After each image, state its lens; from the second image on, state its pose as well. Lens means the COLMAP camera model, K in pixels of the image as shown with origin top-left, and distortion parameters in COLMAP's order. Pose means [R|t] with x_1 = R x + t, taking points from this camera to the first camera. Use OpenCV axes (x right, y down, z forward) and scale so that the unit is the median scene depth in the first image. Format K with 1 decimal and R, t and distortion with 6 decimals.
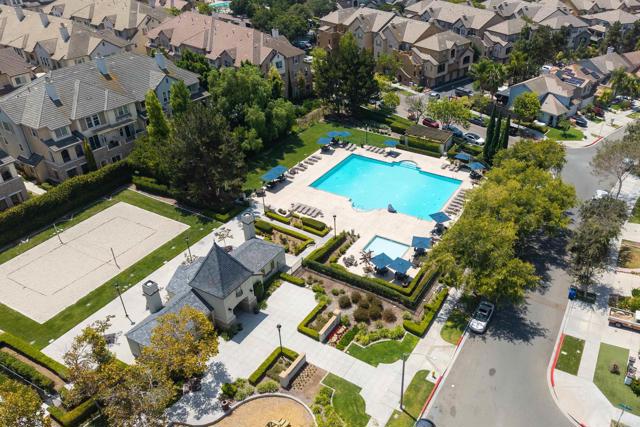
lens RADIAL K [[552.7, 0, 320.4], [0, 552.7, 213.9], [0, 0, 1]] dist [0.025830, -0.018056]
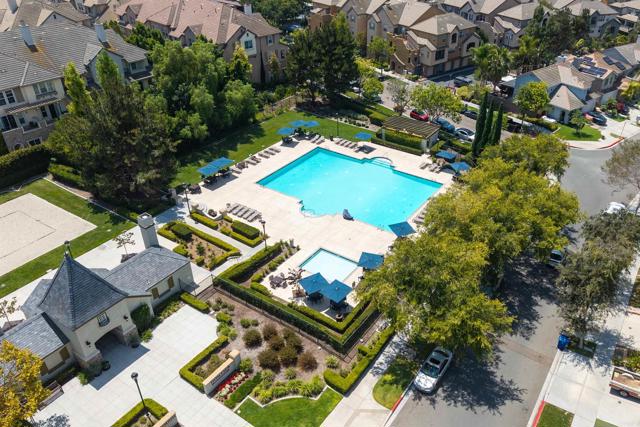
lens RADIAL K [[530.5, 0, 317.5], [0, 530.5, 212.7], [0, 0, 1]] dist [-0.007798, 0.028531]
pose [[0.996822, 0.042106, -0.067620, 0.133634], [-0.041770, 0.999107, 0.006363, -0.015465], [0.067827, -0.003518, 0.997691, 0.217475]]
